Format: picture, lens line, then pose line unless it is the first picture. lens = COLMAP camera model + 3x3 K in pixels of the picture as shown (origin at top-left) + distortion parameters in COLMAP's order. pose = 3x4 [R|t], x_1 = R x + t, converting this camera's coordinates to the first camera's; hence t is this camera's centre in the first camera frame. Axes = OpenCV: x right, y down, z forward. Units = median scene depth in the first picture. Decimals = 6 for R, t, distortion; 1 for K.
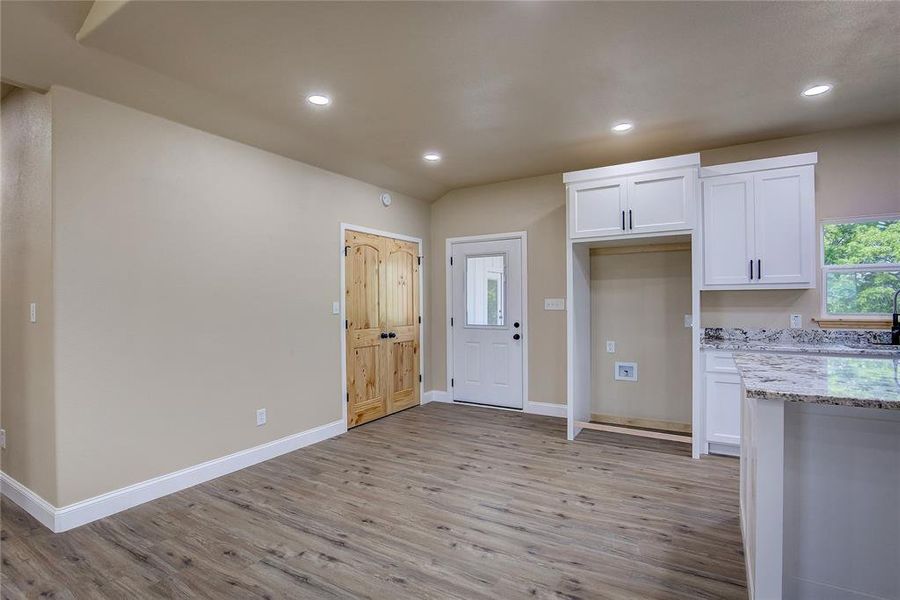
lens RADIAL K [[420.4, 0, 472.2], [0, 420.4, 302.8], [0, 0, 1]] dist [-0.000564, 0.000366]
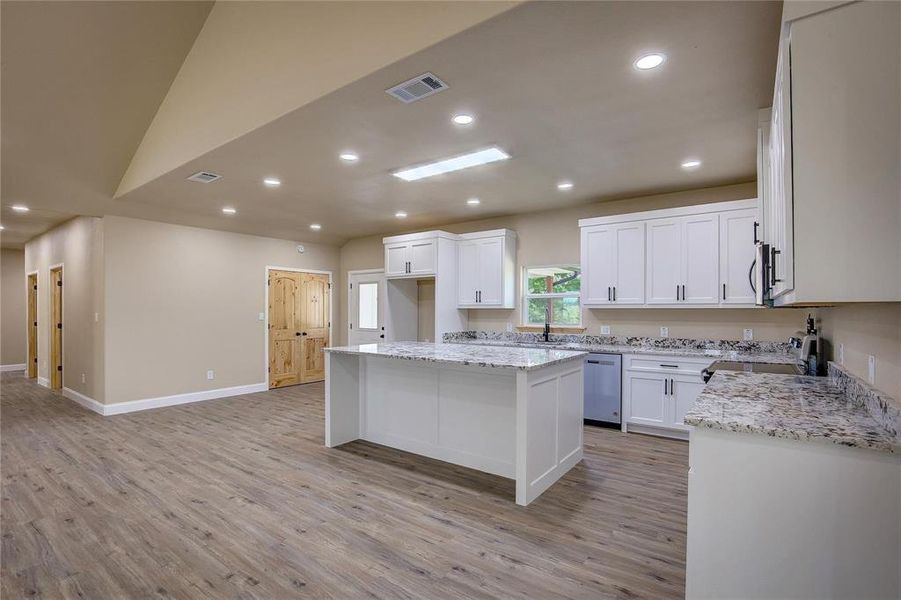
lens RADIAL K [[415.1, 0, 446.7], [0, 415.1, 309.8], [0, 0, 1]] dist [0.023978, 0.000045]
pose [[0.990777, 0.008935, -0.135211, 0.629410], [-0.009498, 0.999949, -0.003522, -0.015022], [0.135173, 0.004774, 0.990811, -0.554086]]
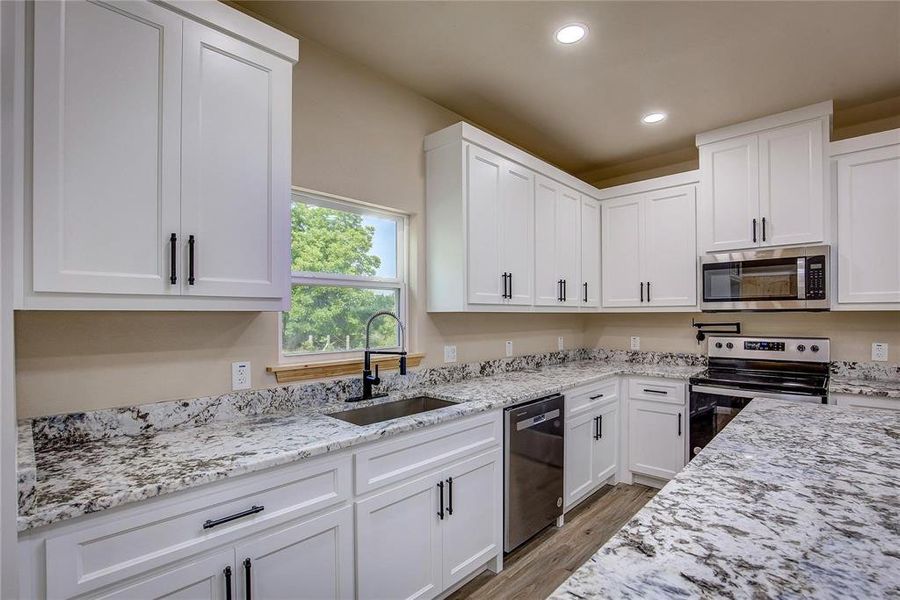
lens RADIAL K [[426.7, 0, 435.6], [0, 426.7, 320.2], [0, 0, 1]] dist [-0.032475, 0.000015]
pose [[0.256445, -0.002268, 0.966556, 0.287658], [0.007334, 0.999973, 0.000401, -0.017510], [-0.966531, 0.006985, 0.256455, 0.544976]]
